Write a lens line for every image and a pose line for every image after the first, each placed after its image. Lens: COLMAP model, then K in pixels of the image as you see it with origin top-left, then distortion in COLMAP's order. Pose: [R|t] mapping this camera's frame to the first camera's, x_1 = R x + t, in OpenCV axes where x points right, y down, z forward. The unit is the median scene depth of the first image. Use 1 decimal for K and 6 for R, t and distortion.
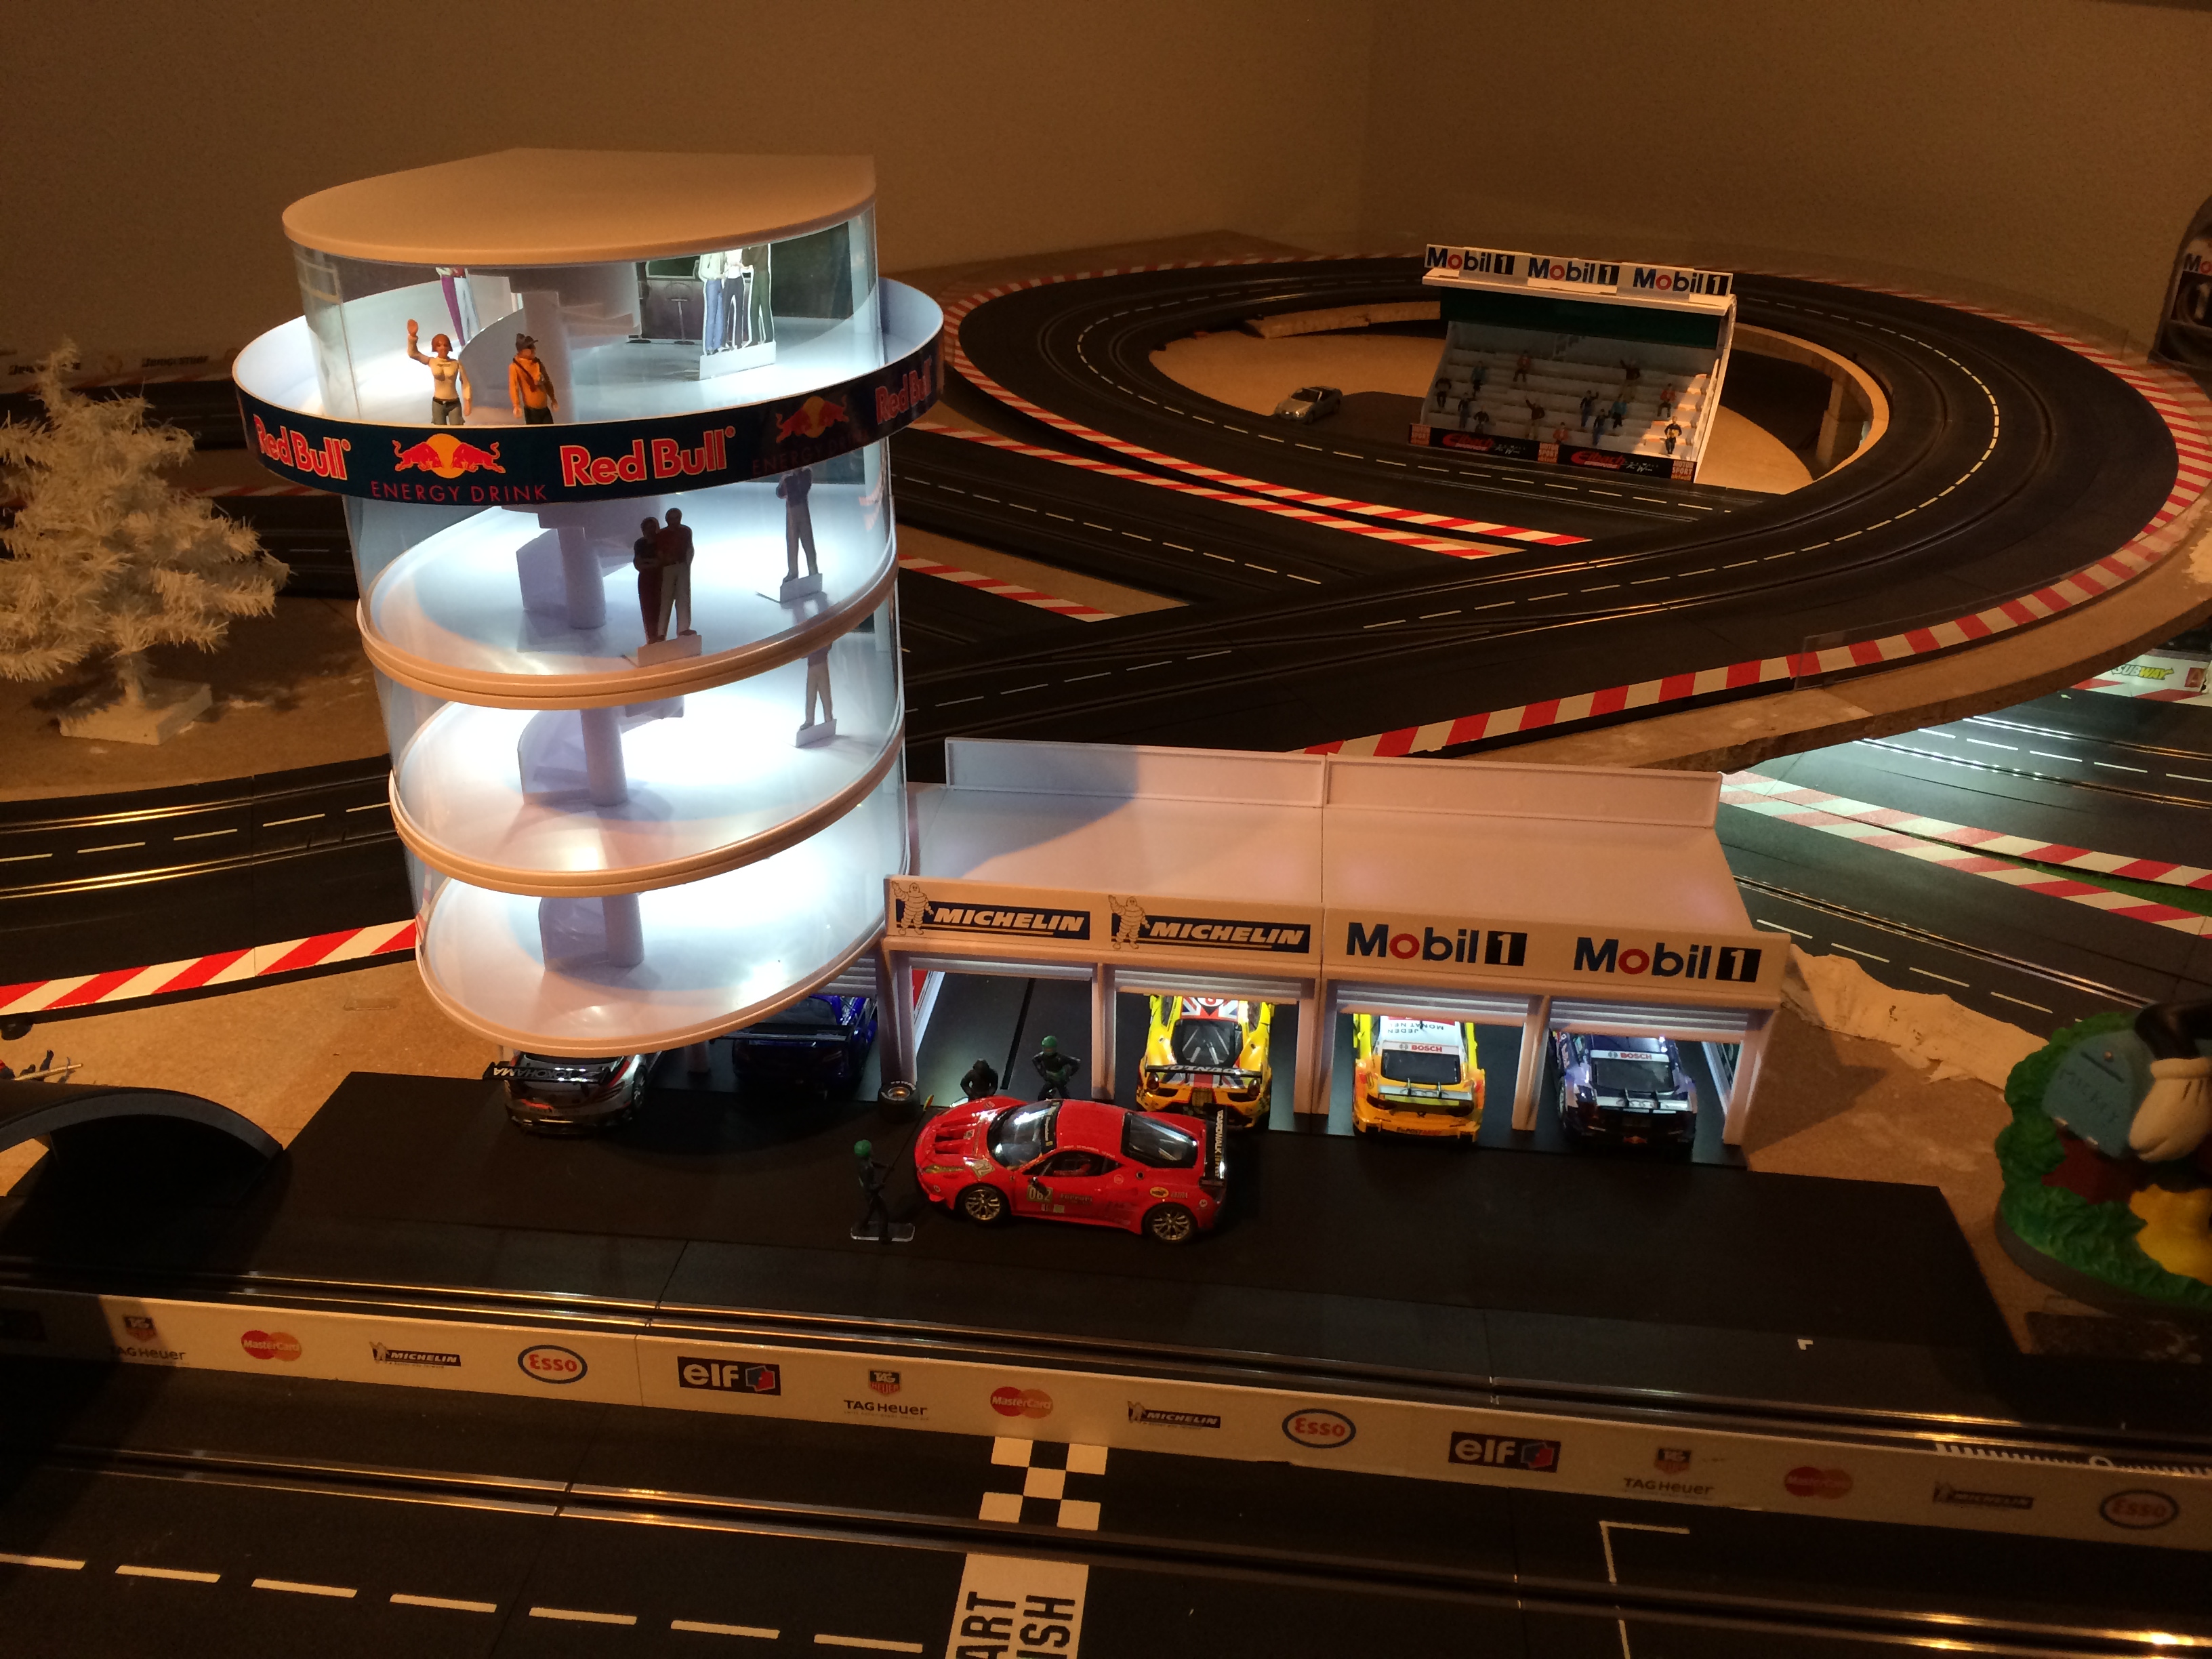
lens RADIAL K [[1900.5, 0, 1098.6], [0, 1900.5, 816.0], [0, 0, 1]] dist [0.069012, -0.077339]
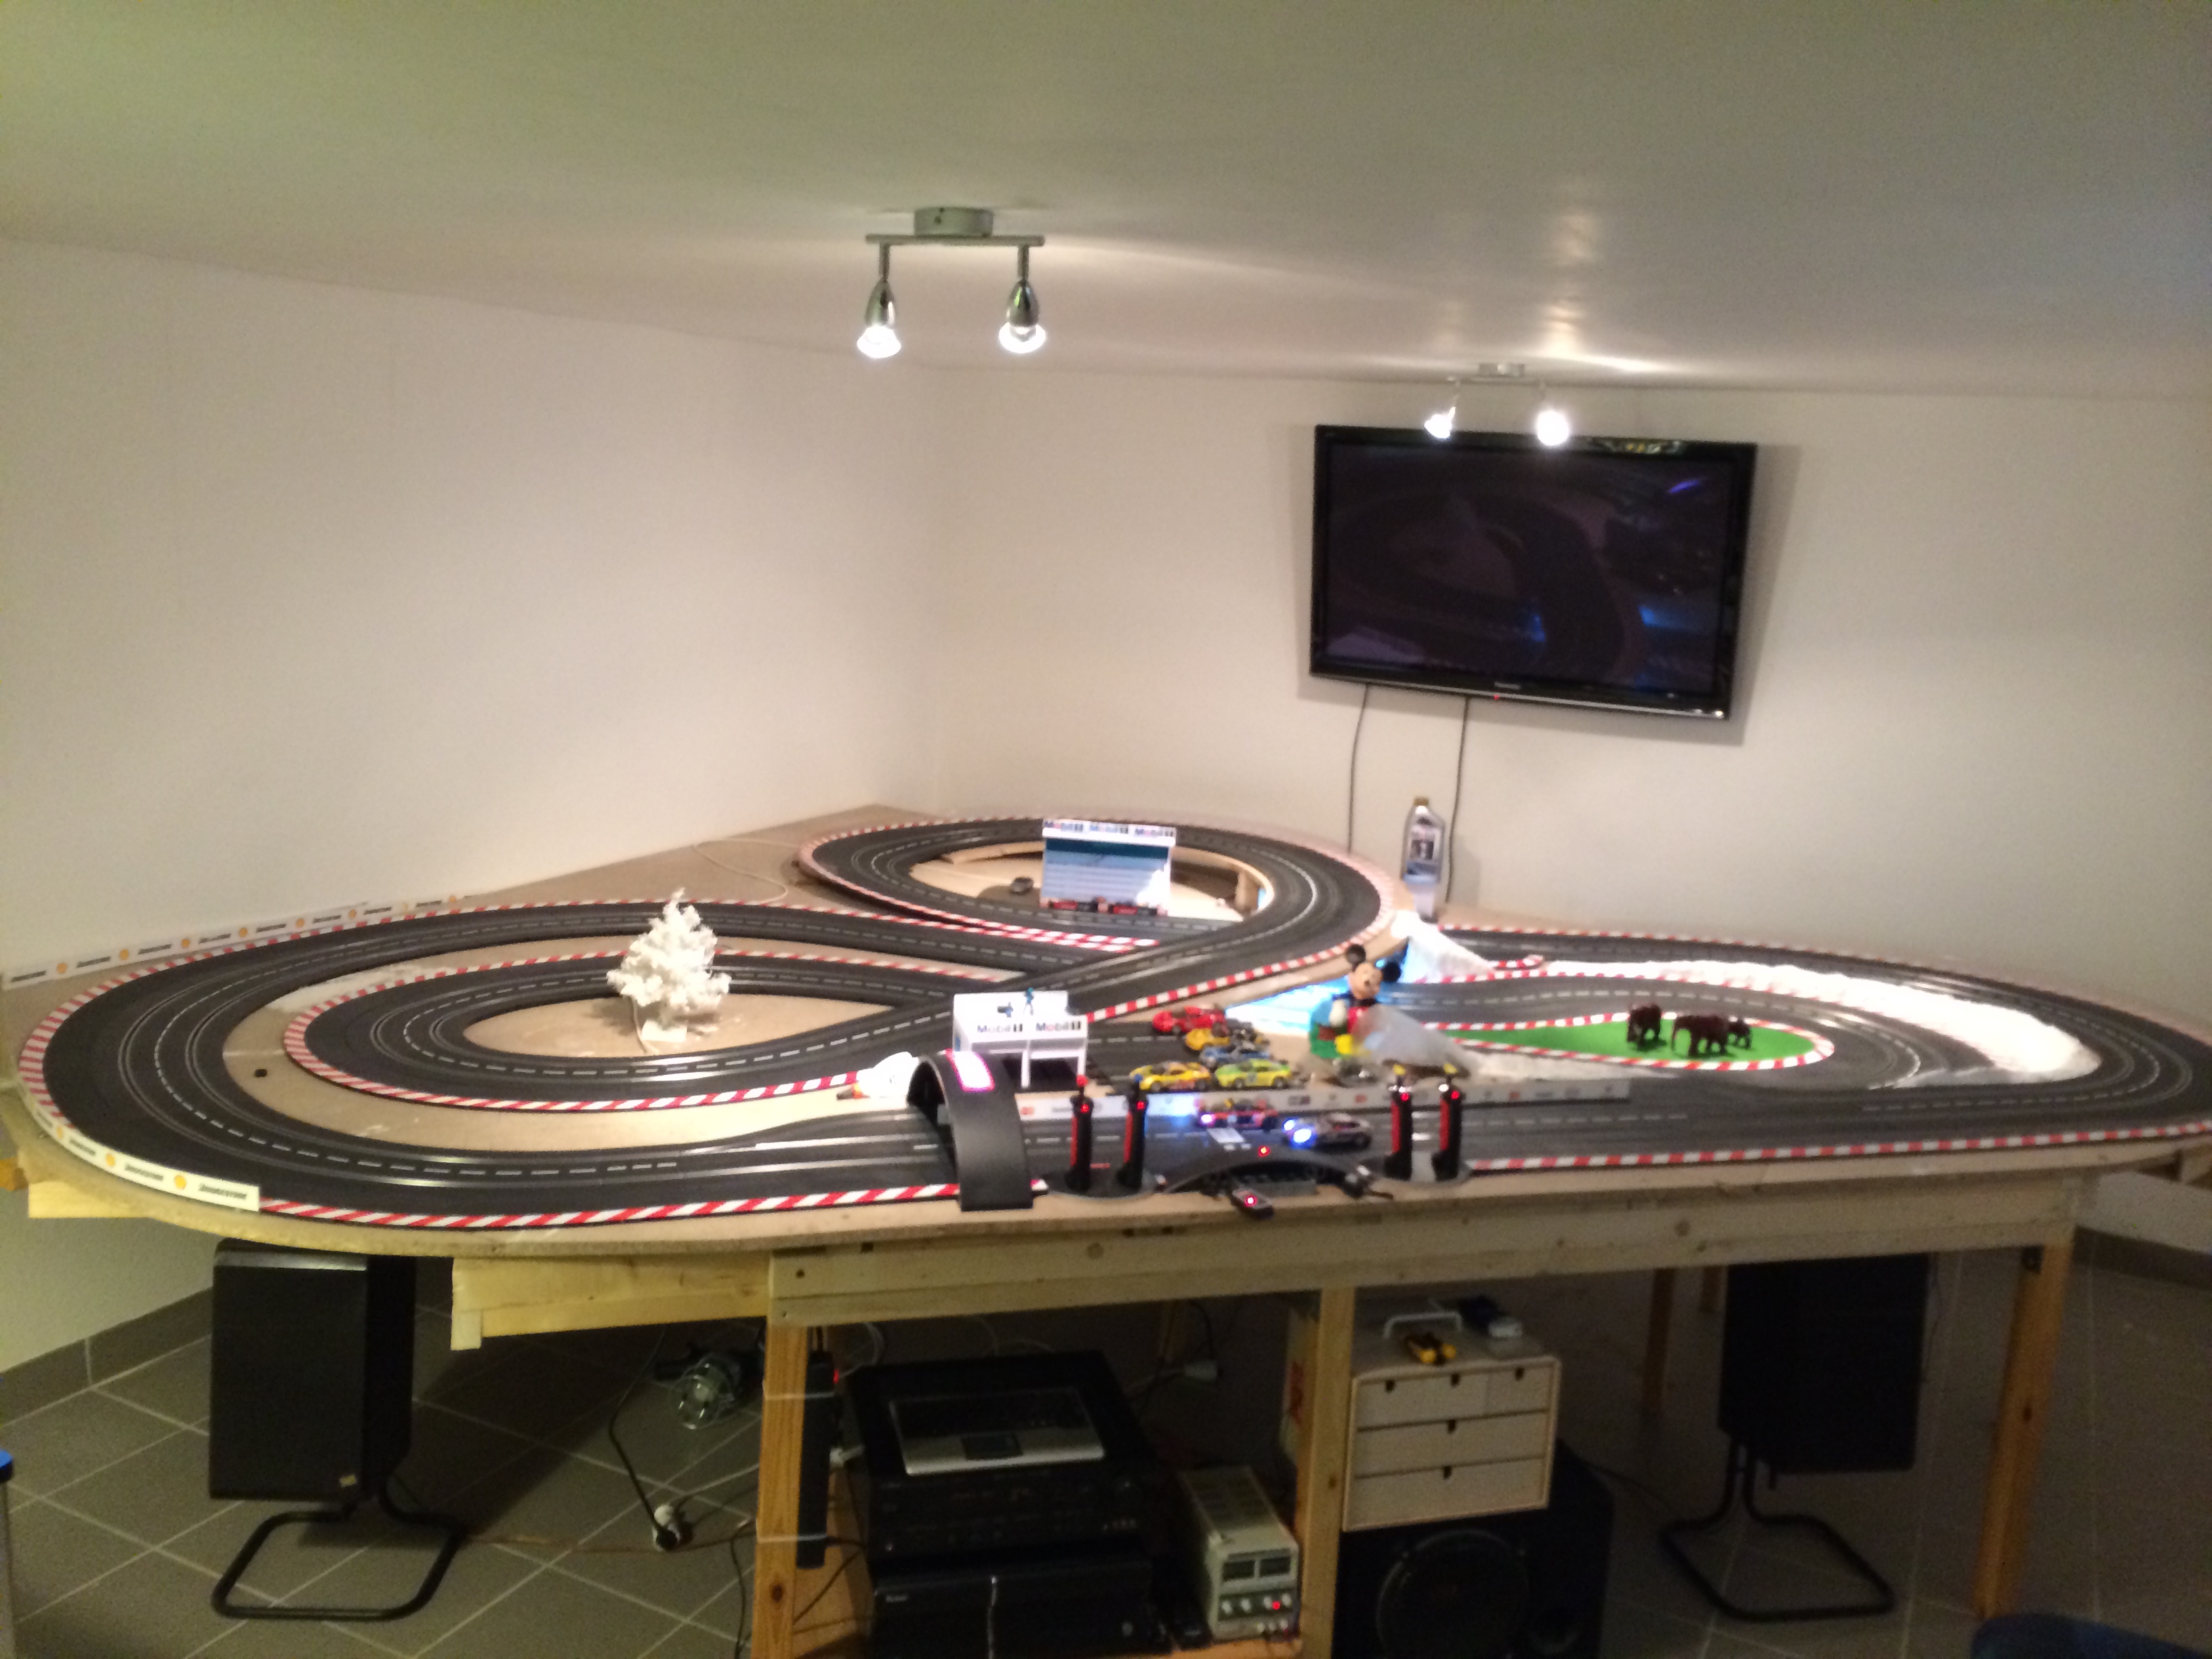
lens RADIAL K [[1900.5, 0, 1098.2], [0, 1900.5, 808.8], [0, 0, 1]] dist [0.069012, -0.077339]
pose [[0.930986, -0.031562, 0.363689, -1.526698], [0.126446, 0.962464, -0.240156, 0.566461], [-0.342458, 0.269569, 0.900031, -2.552632]]
